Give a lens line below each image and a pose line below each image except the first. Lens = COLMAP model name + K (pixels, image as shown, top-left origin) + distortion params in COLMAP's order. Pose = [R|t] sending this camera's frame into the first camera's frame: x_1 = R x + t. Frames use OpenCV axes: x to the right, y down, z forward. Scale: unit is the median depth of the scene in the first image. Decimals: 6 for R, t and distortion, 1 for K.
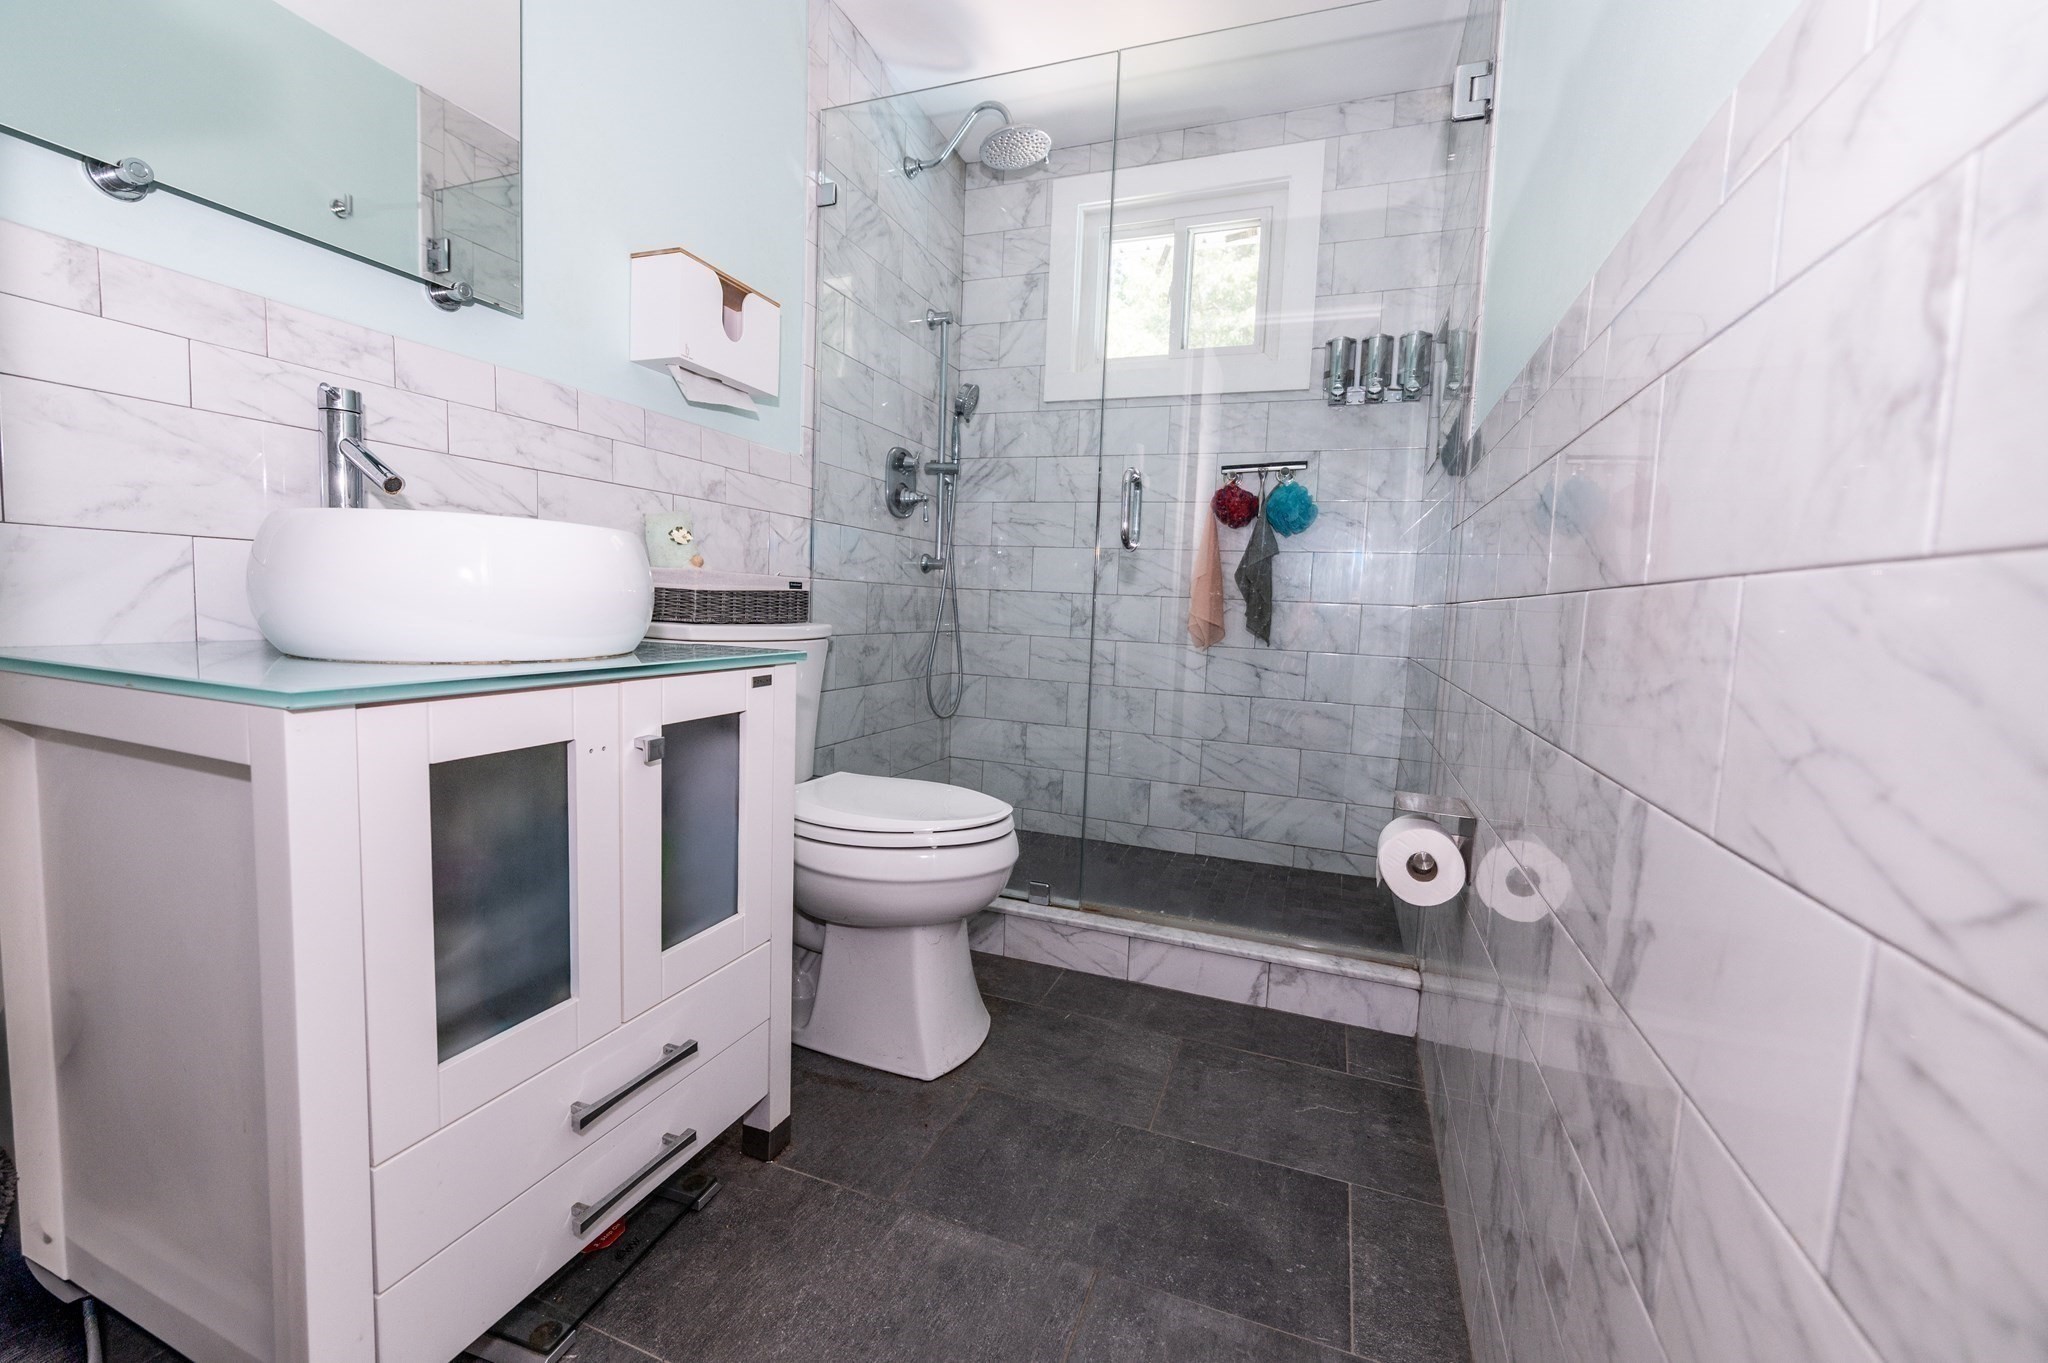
lens RADIAL K [[820.0, 0, 1023.8], [0, 820.0, 672.6], [0, 0, 1]] dist [-0.002444, -0.001161]
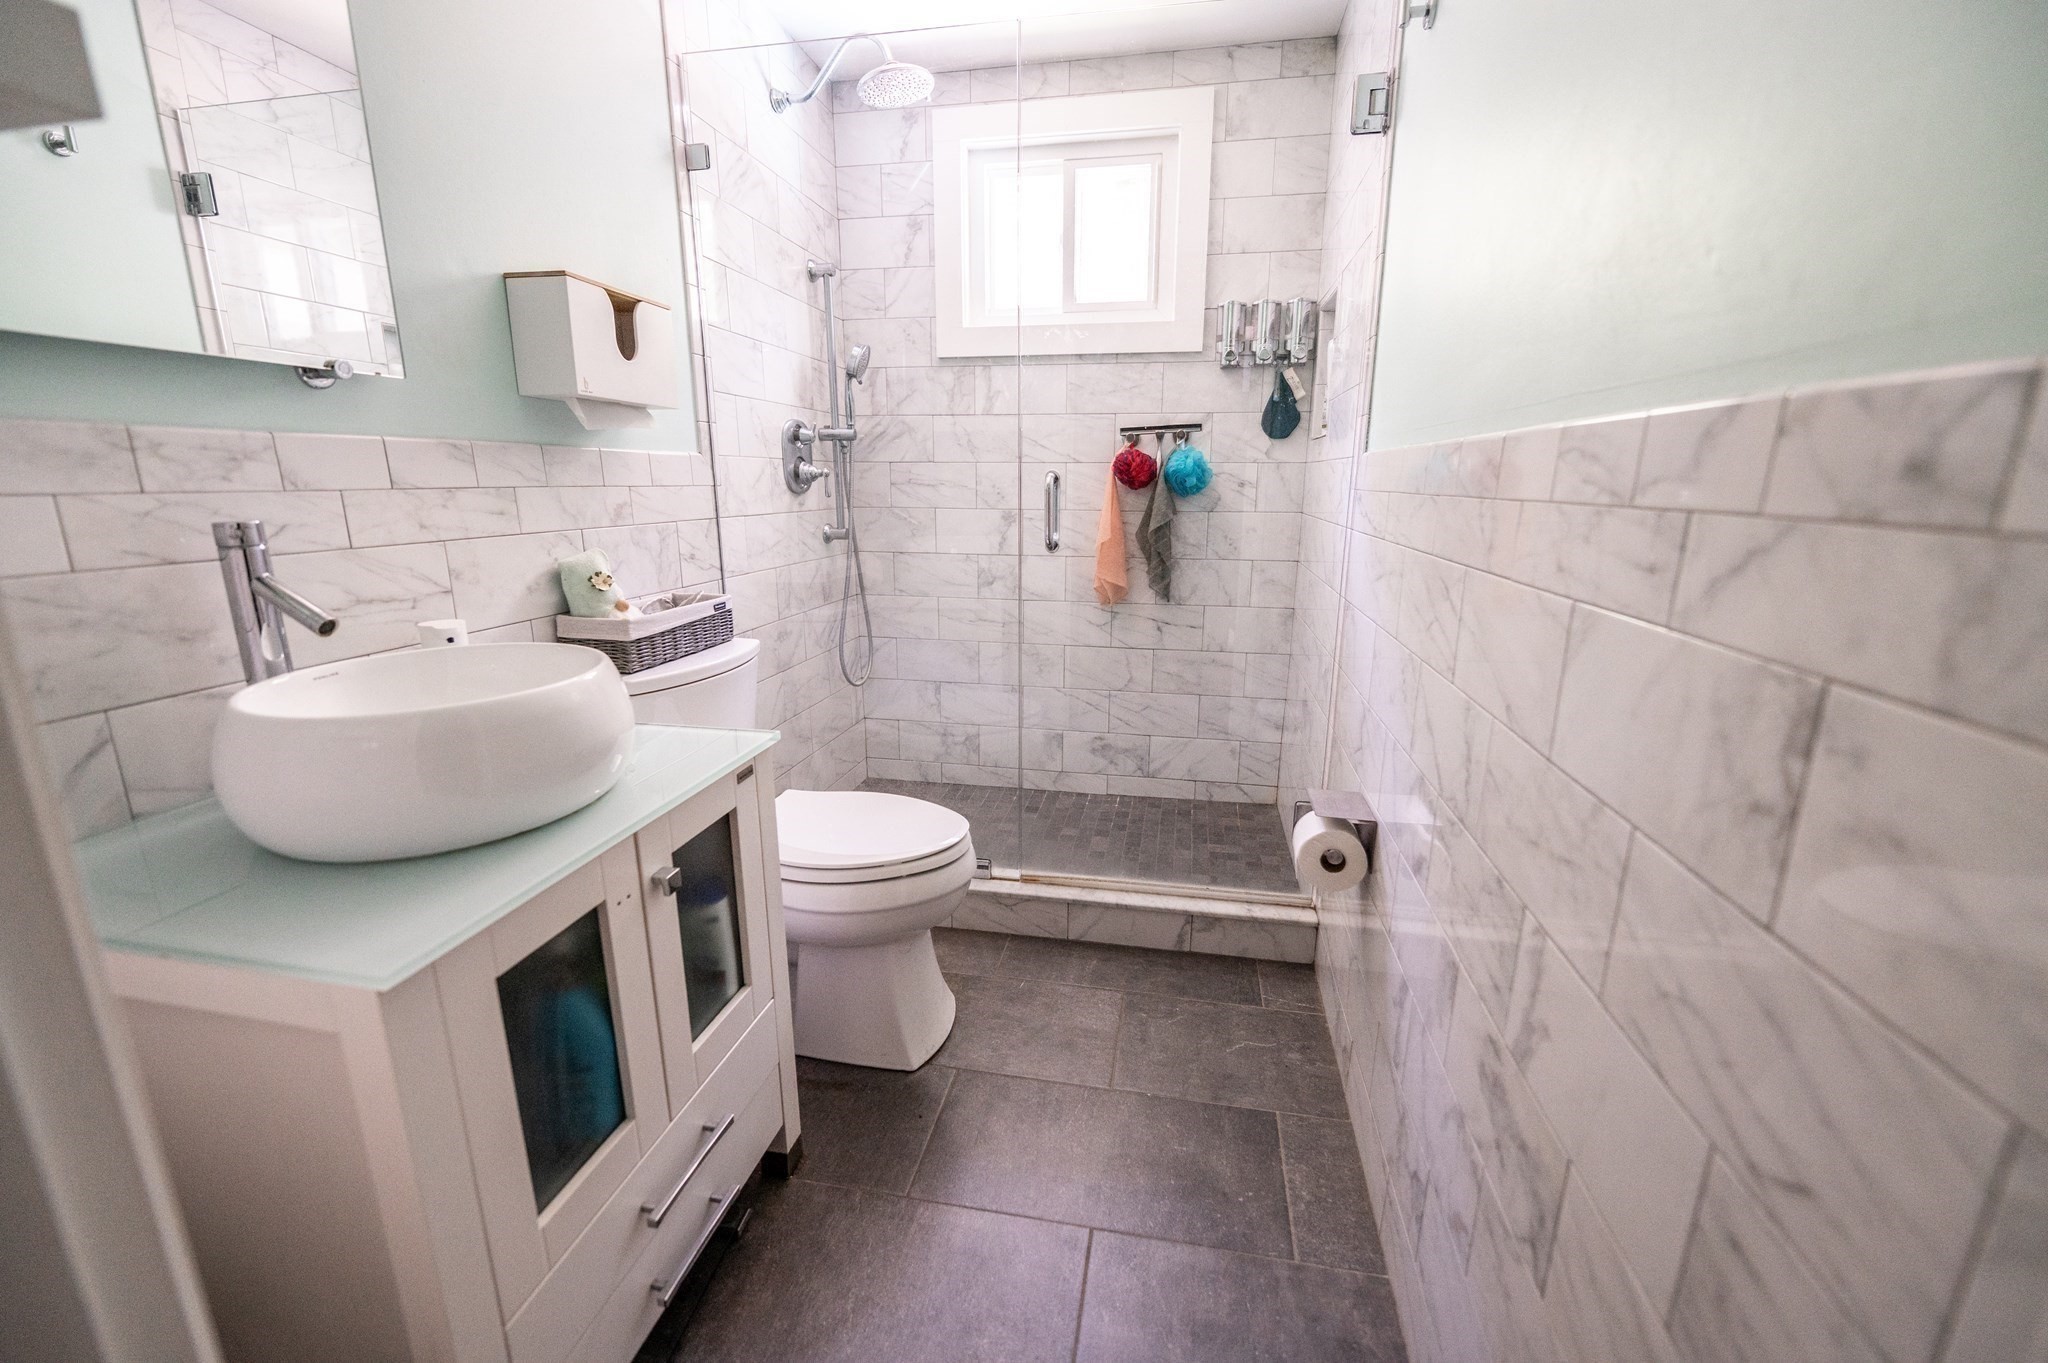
lens RADIAL K [[820.0, 0, 1032.3], [0, 820.0, 685.5], [0, 0, 1]] dist [-0.002444, -0.001161]
pose [[0.984682, -0.077272, 0.156302, -0.060622], [0.052309, 0.986062, 0.157942, -0.125975], [-0.166328, -0.147347, 0.974999, -0.025372]]
